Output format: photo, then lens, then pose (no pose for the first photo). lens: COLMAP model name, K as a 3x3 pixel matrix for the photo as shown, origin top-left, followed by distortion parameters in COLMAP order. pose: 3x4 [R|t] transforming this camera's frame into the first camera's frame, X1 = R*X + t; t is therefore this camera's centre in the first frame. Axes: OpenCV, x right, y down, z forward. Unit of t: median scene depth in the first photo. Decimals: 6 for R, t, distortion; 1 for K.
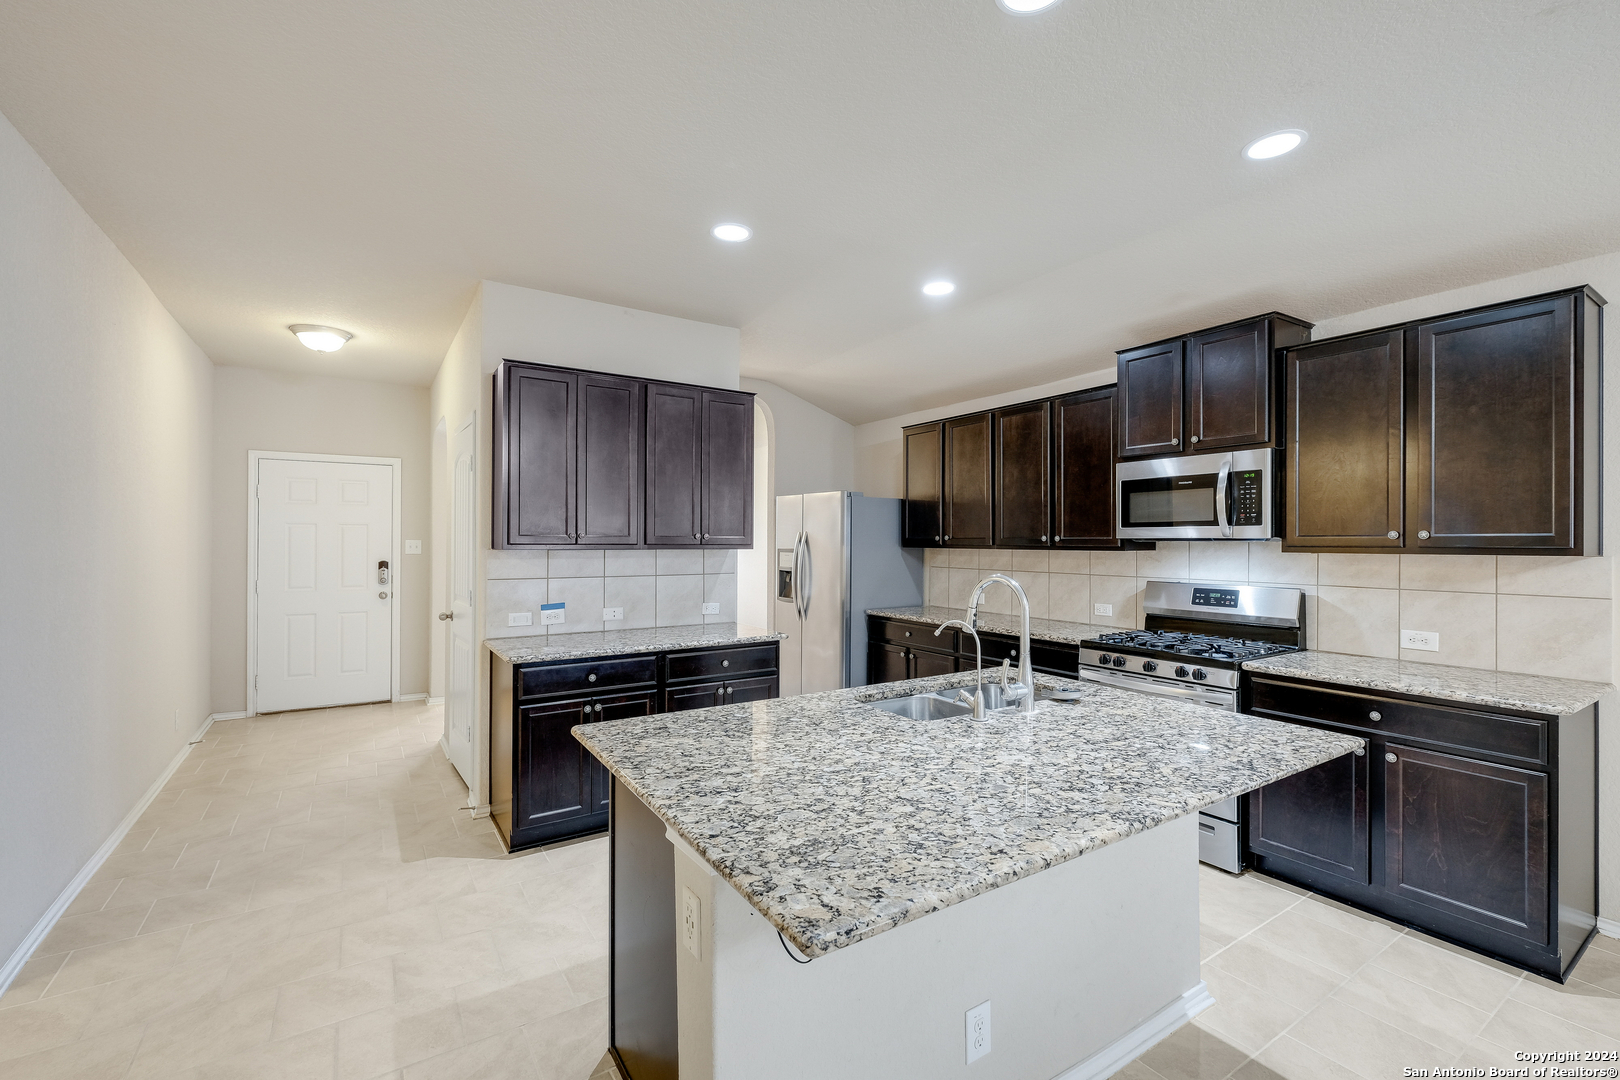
lens RADIAL K [[701.5, 0, 814.6], [0, 701.5, 536.0], [0, 0, 1]] dist [0.000196, 0.000237]
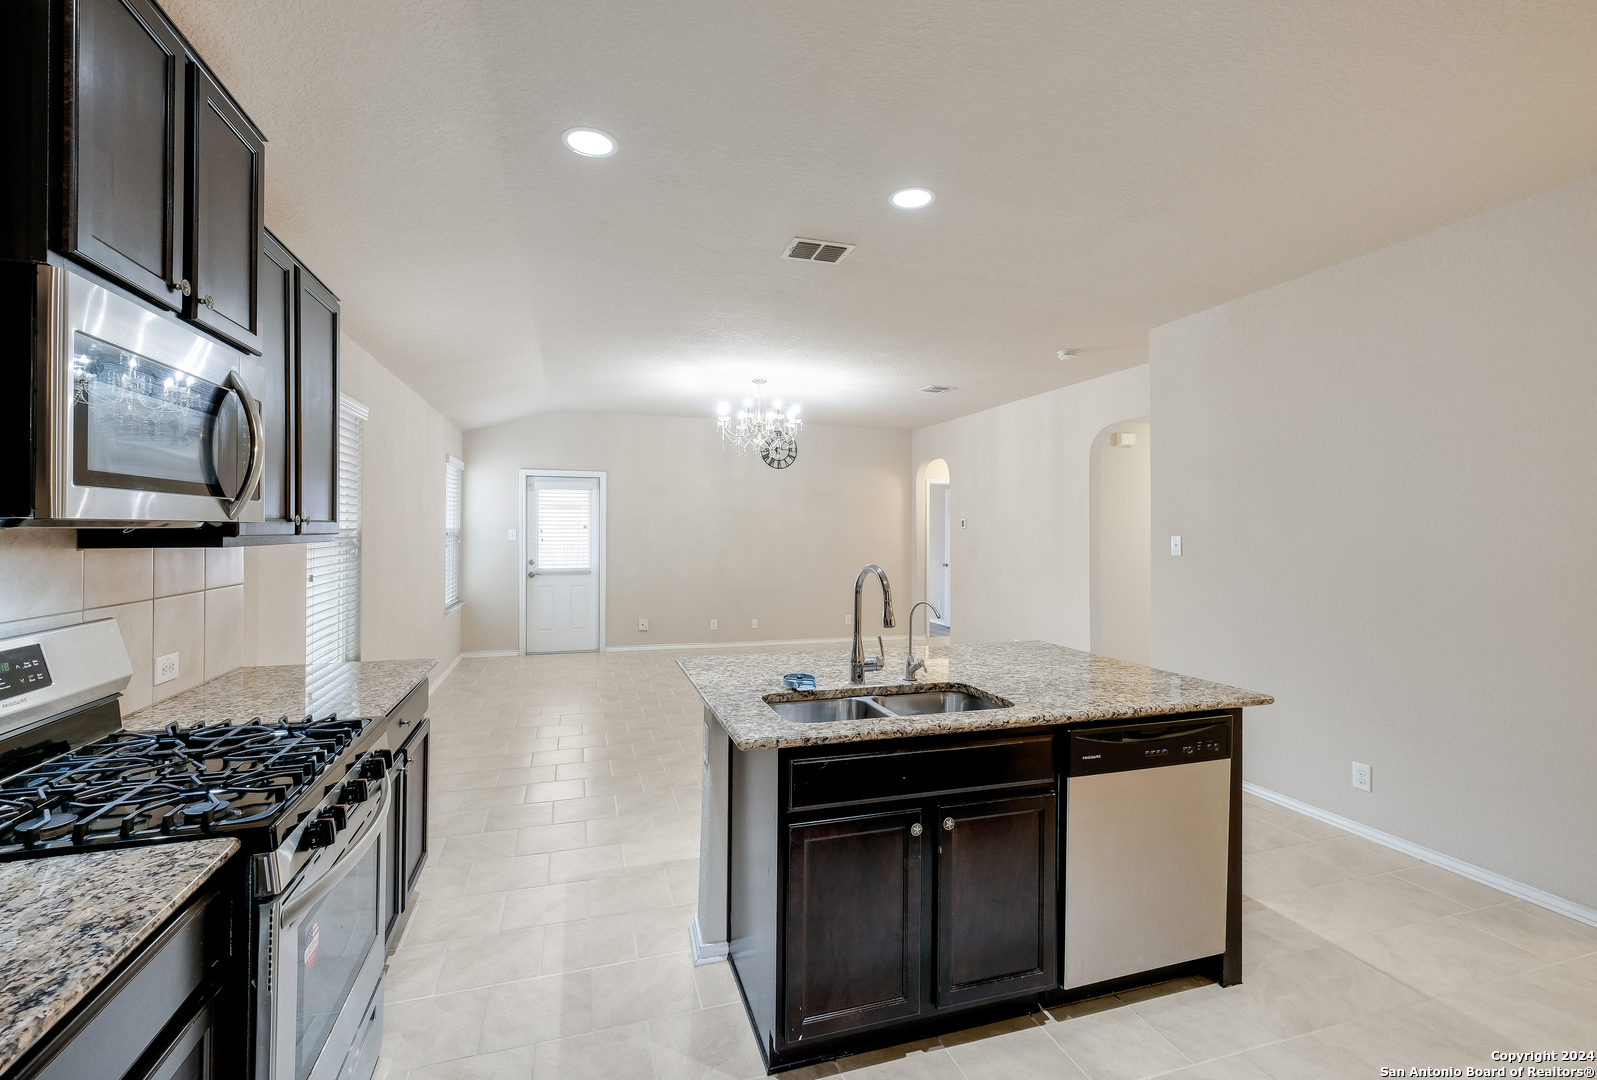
lens RADIAL K [[707.2, 0, 807.3], [0, 707.2, 524.0], [0, 0, 1]] dist [-0.001473, -0.000074]
pose [[-0.964877, -0.005026, 0.262655, 0.048404], [-0.009453, 0.999834, -0.015591, 0.007609], [-0.262533, -0.017526, -0.964764, 1.264032]]
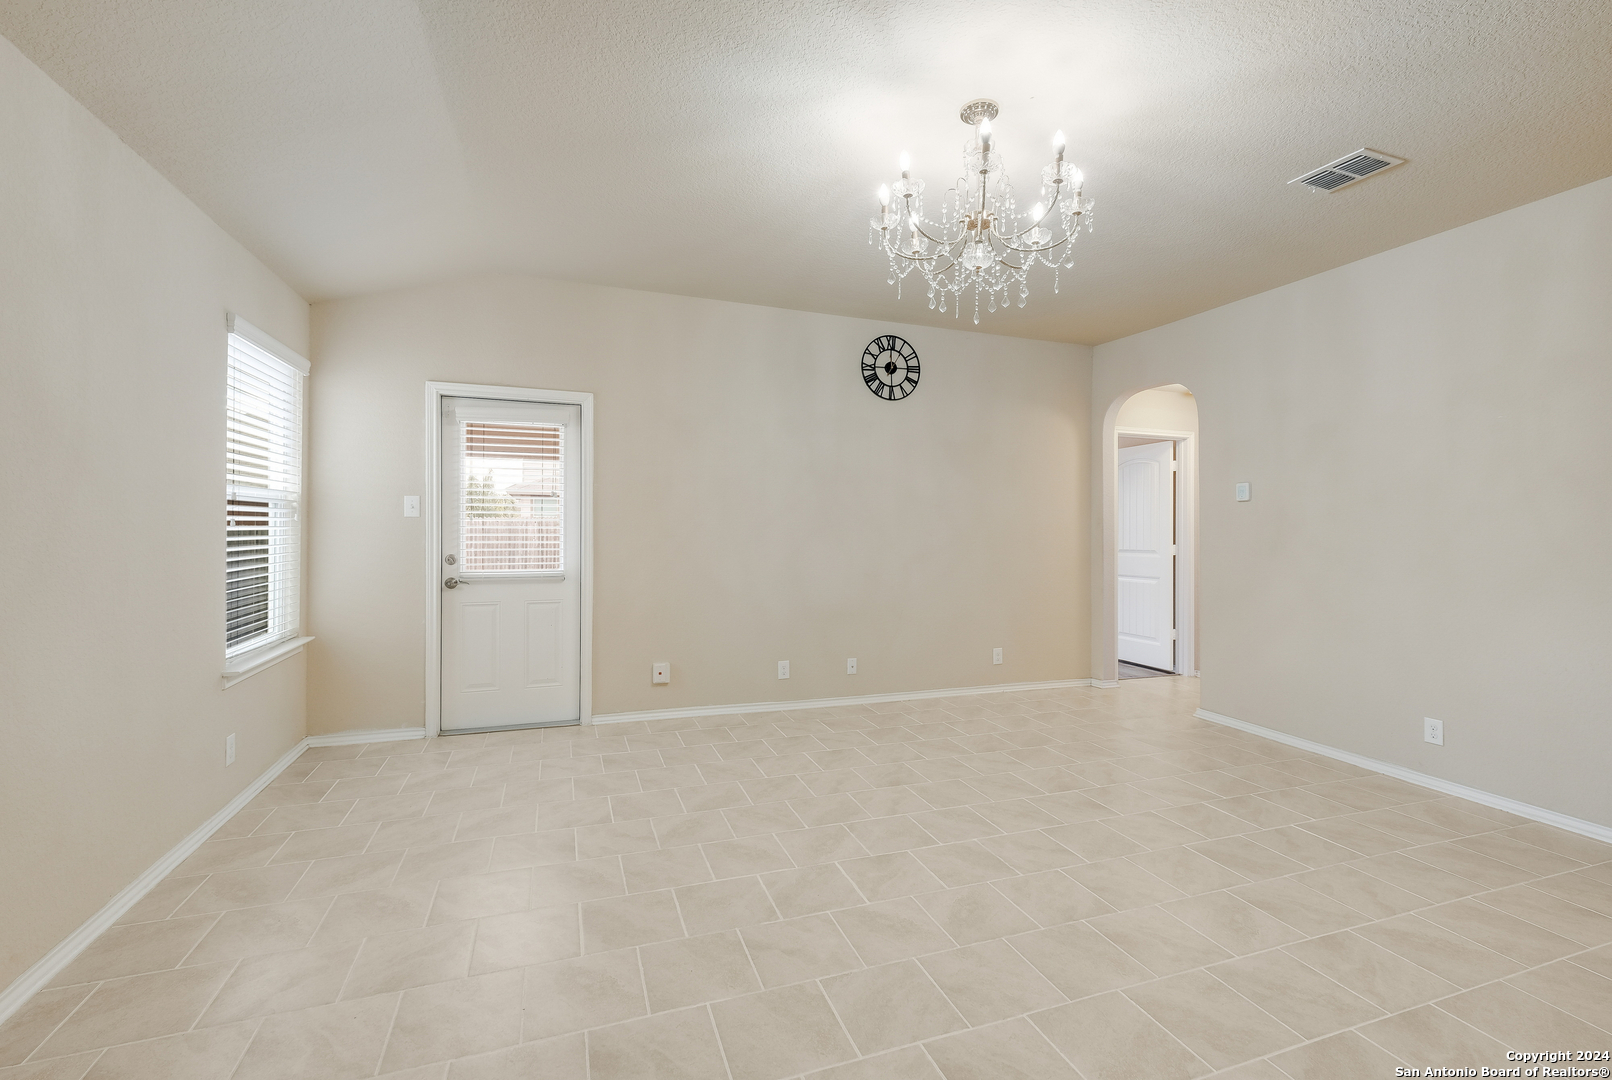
lens RADIAL K [[698.4, 0, 809.2], [0, 698.4, 528.6], [0, 0, 1]] dist [0.003723, 0.000030]
pose [[-0.972417, -0.011081, 0.232985, 0.631698], [-0.012776, 0.999902, -0.005766, 0.049850], [-0.232898, -0.008584, -0.972463, 0.316072]]
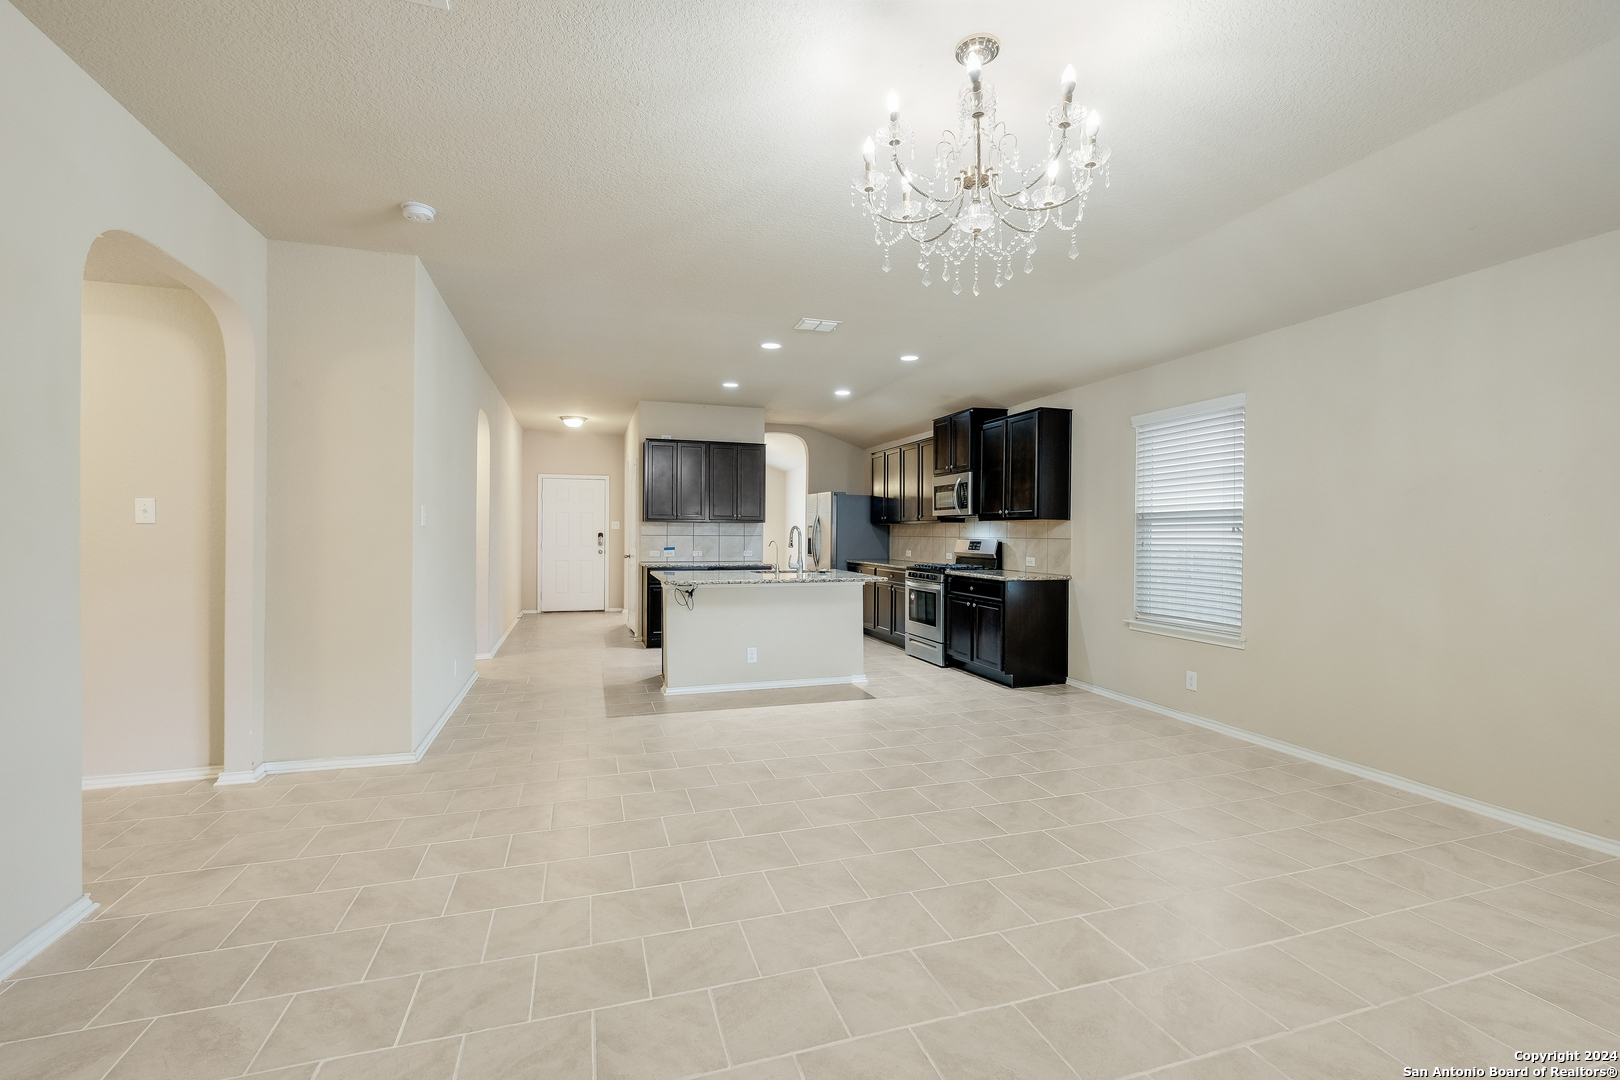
lens RADIAL K [[712.1, 0, 814.4], [0, 712.1, 537.7], [0, 0, 1]] dist [-0.008010, -0.000042]
pose [[0.965389, 0.004473, -0.260777, 0.660390], [-0.001276, 0.999922, 0.012430, 0.041241], [0.260812, -0.011667, 0.965319, -1.046616]]
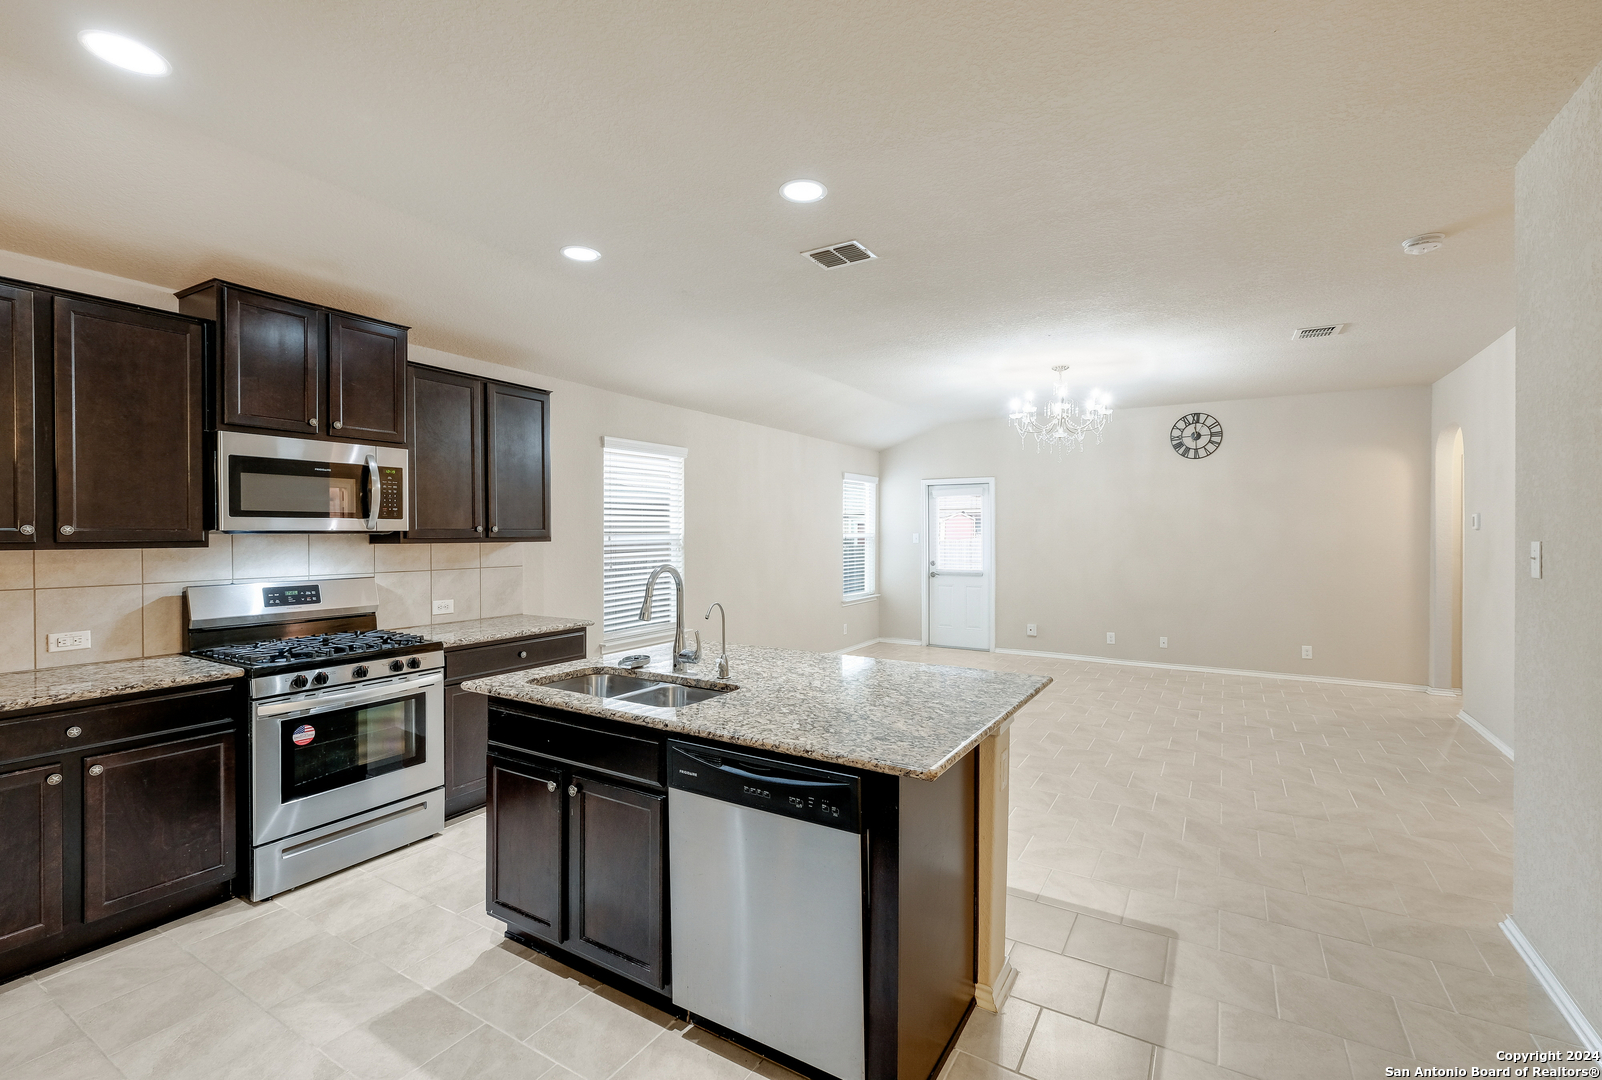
lens RADIAL K [[701.2, 0, 803.5], [0, 701.2, 534.4], [0, 0, 1]] dist [-0.002619, -0.000233]
pose [[-0.437931, -0.004680, 0.898997, -0.540723], [-0.007961, 0.999967, 0.001327, 0.001752], [-0.898974, -0.006575, -0.437954, 0.806560]]
